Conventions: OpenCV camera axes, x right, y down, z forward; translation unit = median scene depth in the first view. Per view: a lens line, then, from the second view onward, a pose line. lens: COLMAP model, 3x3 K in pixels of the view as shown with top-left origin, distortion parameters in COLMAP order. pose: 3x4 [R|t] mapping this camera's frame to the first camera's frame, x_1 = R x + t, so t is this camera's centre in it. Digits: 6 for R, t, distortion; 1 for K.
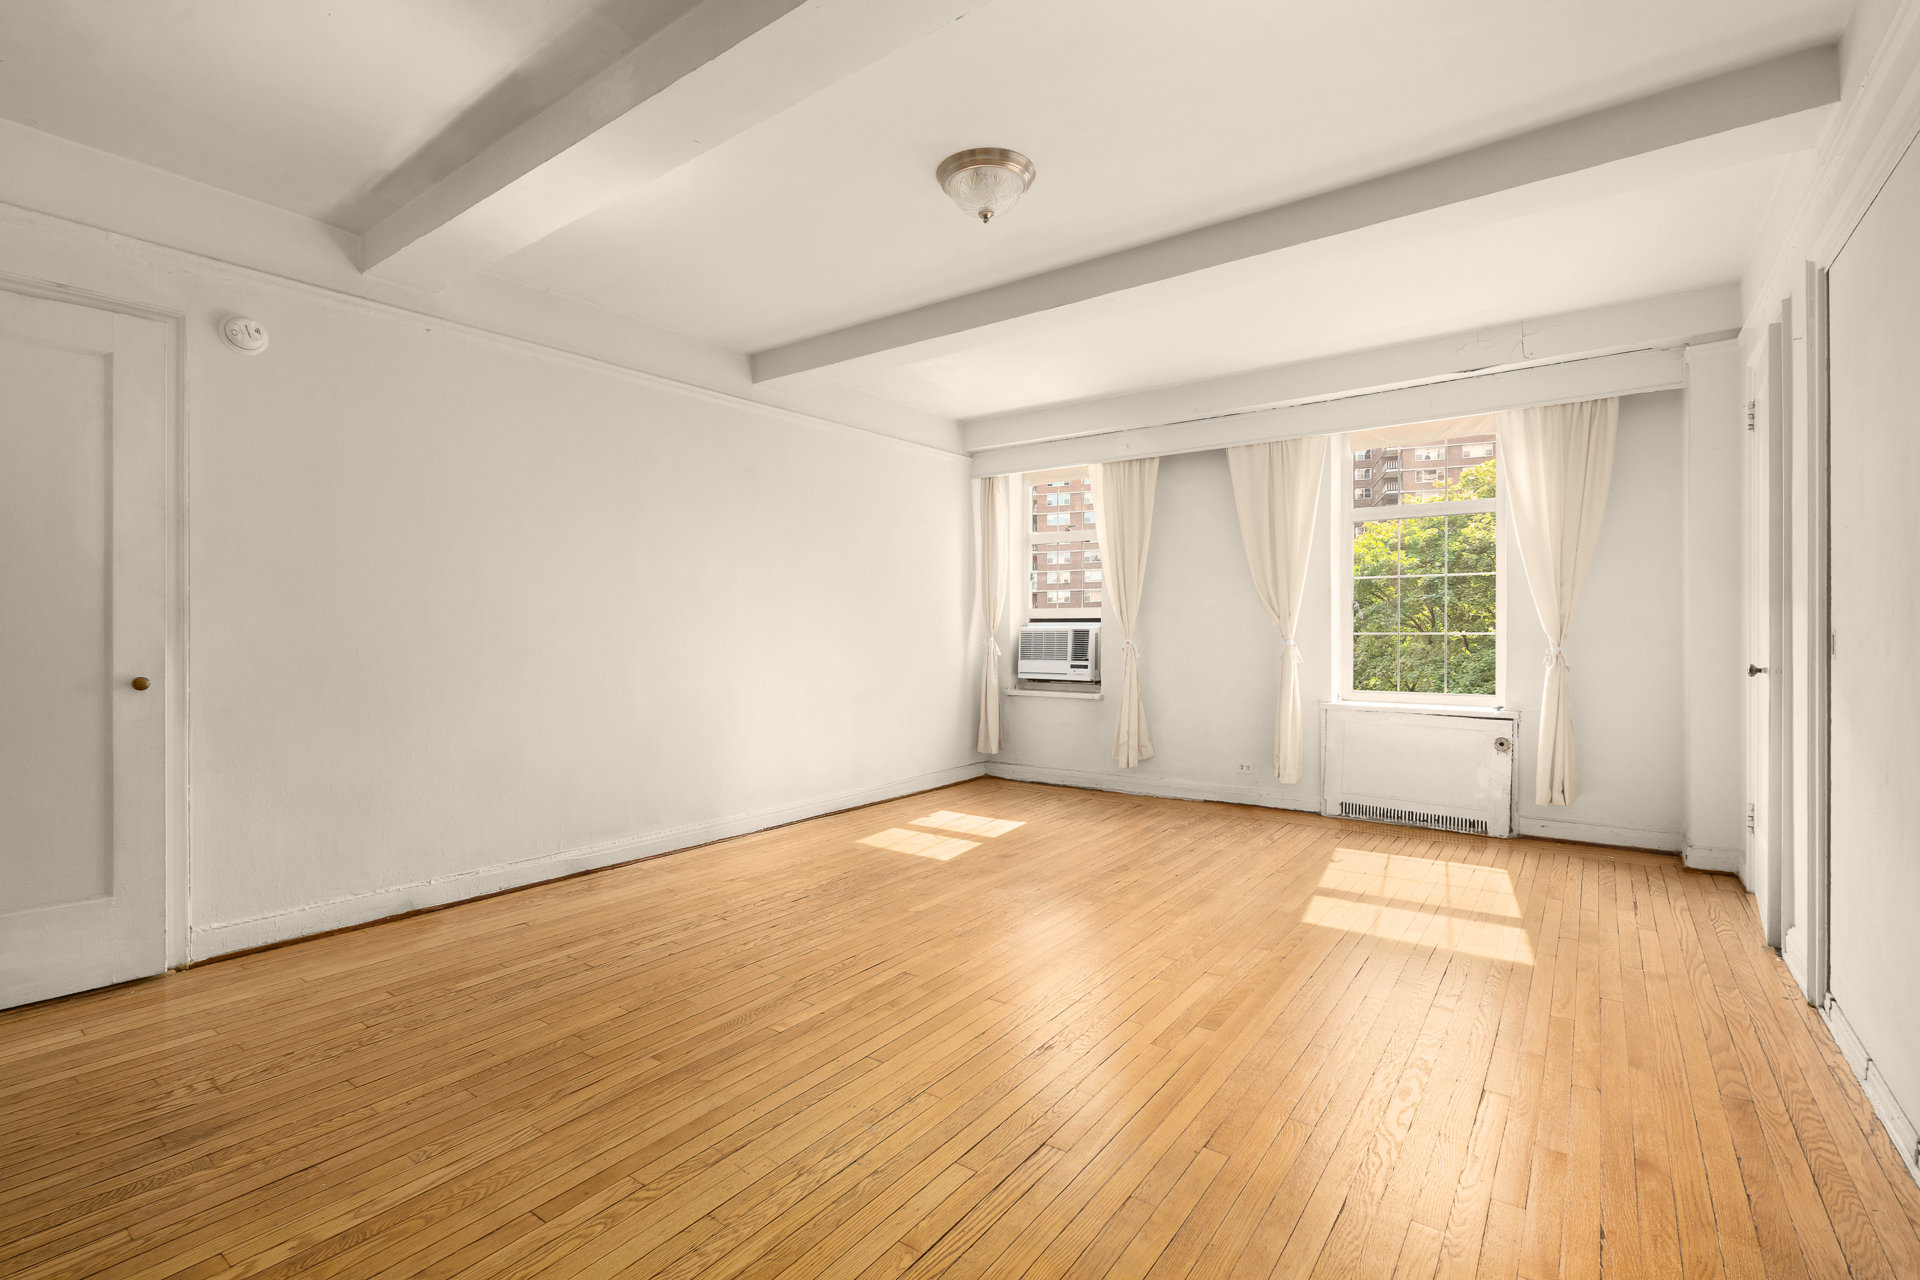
lens RADIAL K [[870.9, 0, 963.5], [0, 870.9, 635.3], [0, 0, 1]] dist [-0.001131, 0.002200]
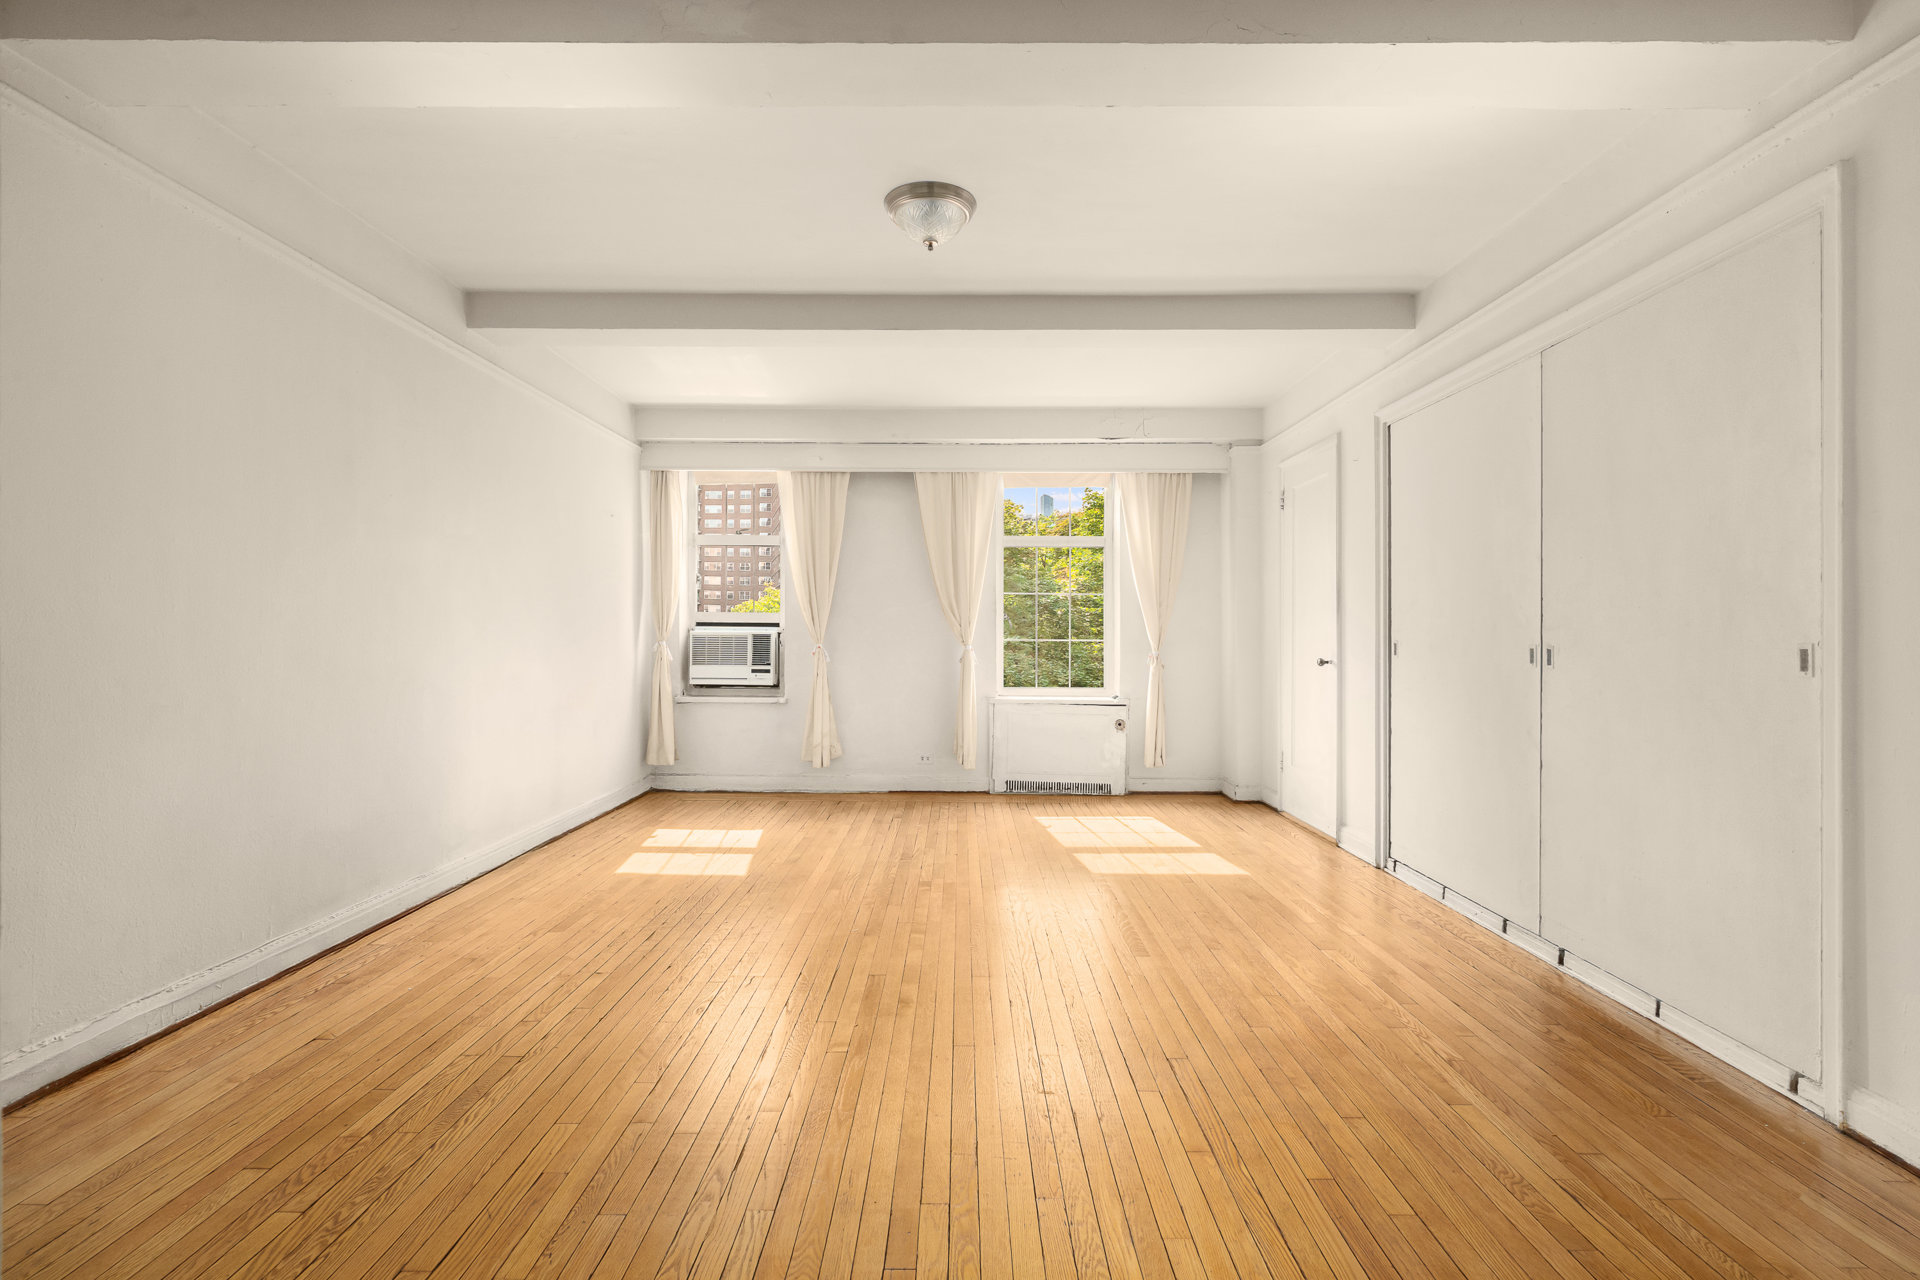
lens RADIAL K [[870.9, 0, 959.0], [0, 870.9, 637.8], [0, 0, 1]] dist [-0.001131, 0.002200]
pose [[0.807127, 0.007088, 0.590336, -0.349843], [-0.006061, 0.999975, -0.003720, 0.000107], [-0.590347, -0.000575, 0.807149, 0.076158]]
